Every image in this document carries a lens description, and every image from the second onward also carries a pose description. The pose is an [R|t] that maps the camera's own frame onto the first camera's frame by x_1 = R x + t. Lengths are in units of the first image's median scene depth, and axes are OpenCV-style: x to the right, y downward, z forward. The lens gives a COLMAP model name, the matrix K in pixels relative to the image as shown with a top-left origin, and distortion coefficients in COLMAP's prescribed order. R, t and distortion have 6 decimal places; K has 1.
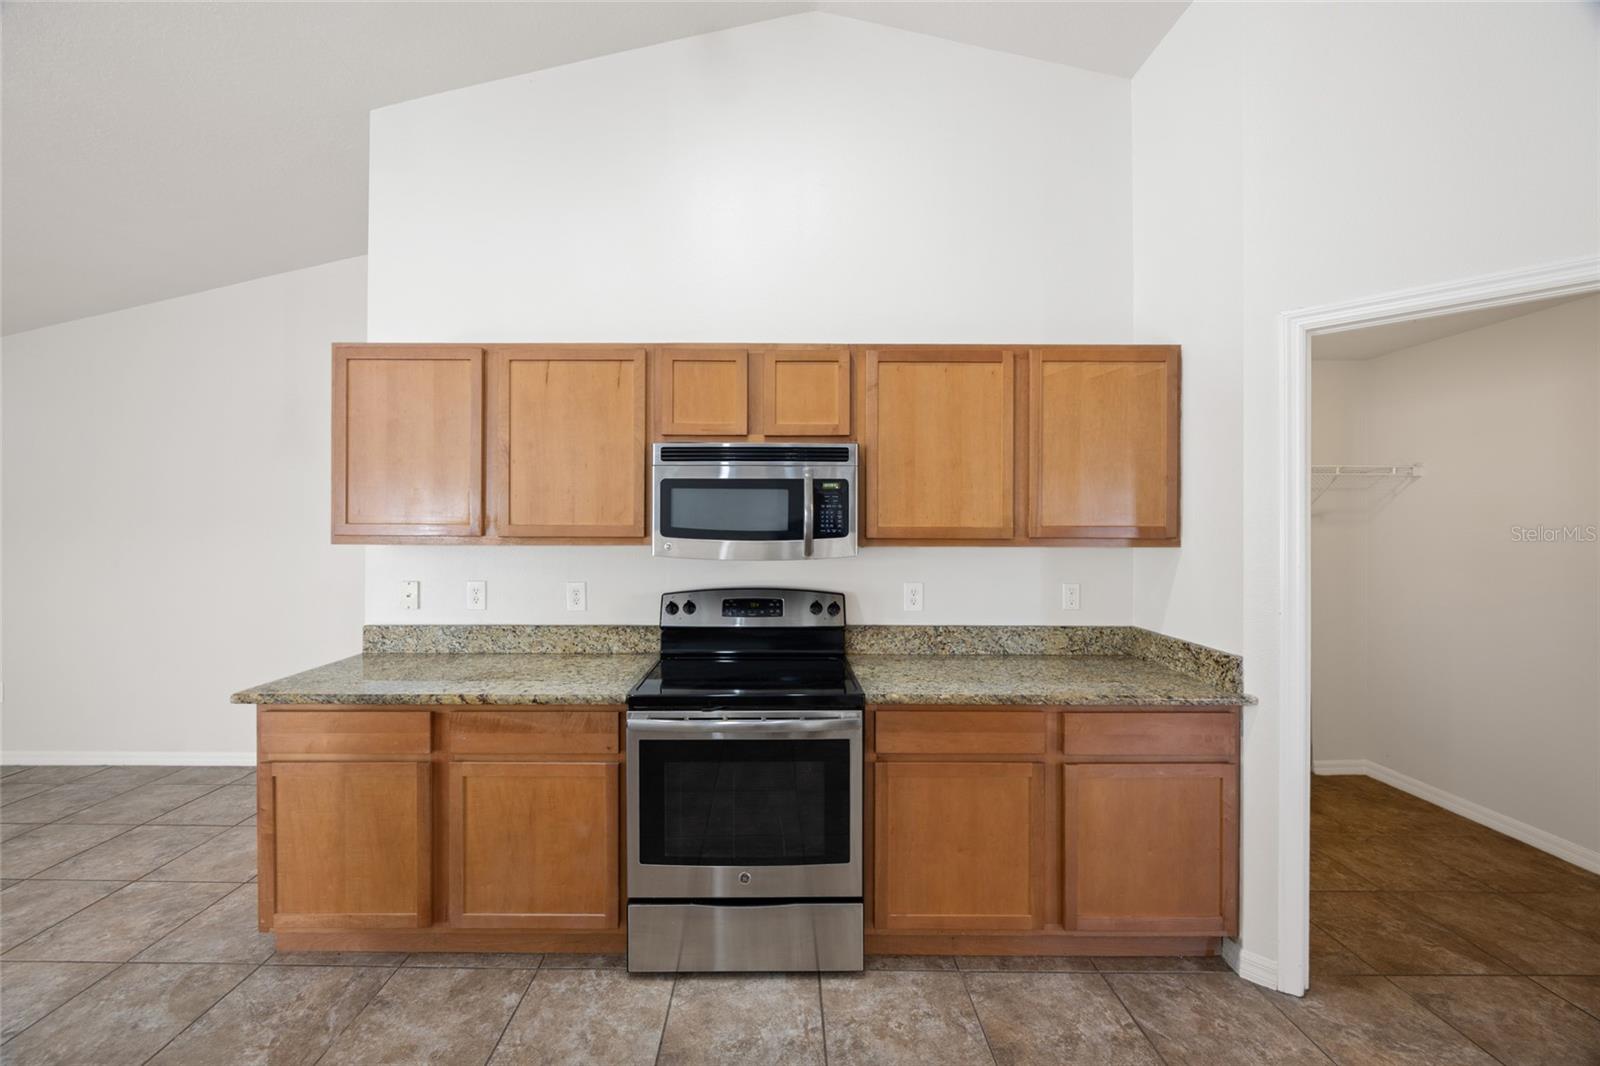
lens RADIAL K [[613.0, 0, 784.1], [0, 613.0, 523.8], [0, 0, 1]] dist [-0.002226, -0.000222]
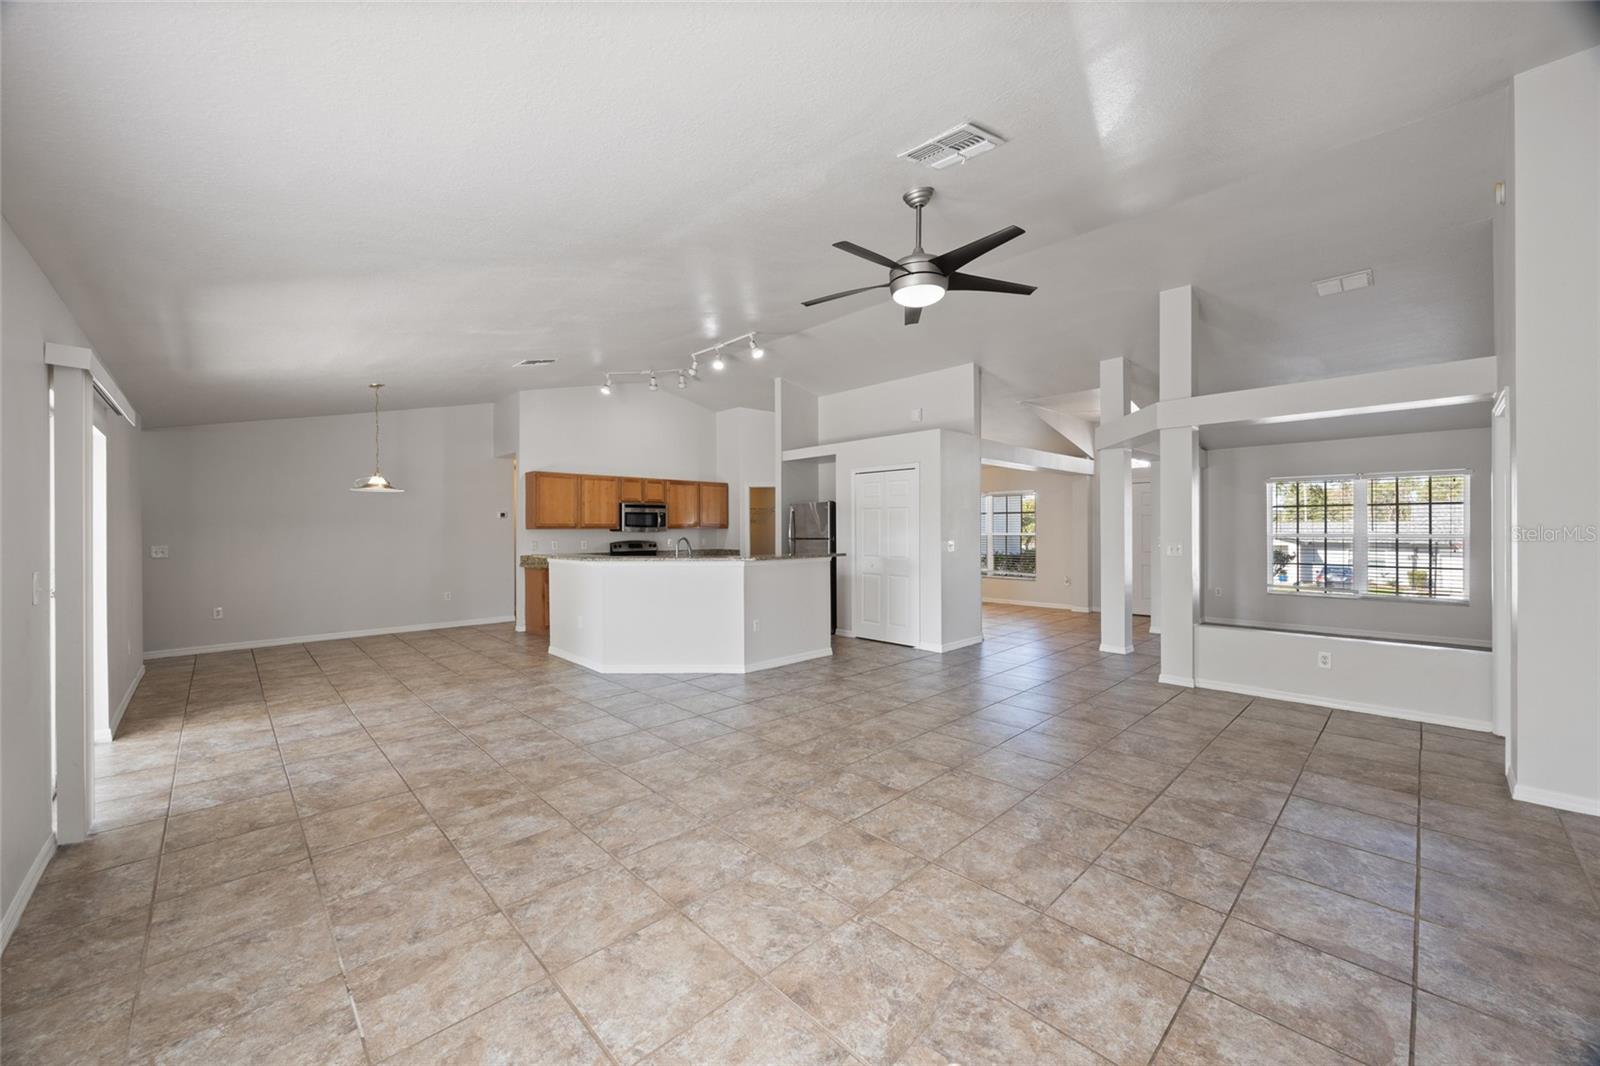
lens RADIAL K [[613.0, 0, 793.2], [0, 613.0, 528.8], [0, 0, 1]] dist [-0.002226, -0.000222]
pose [[0.707815, -0.005364, 0.706377, -2.199955], [0.004057, 0.999986, 0.003528, 0.024835], [-0.706386, 0.000369, 0.707827, -2.524583]]
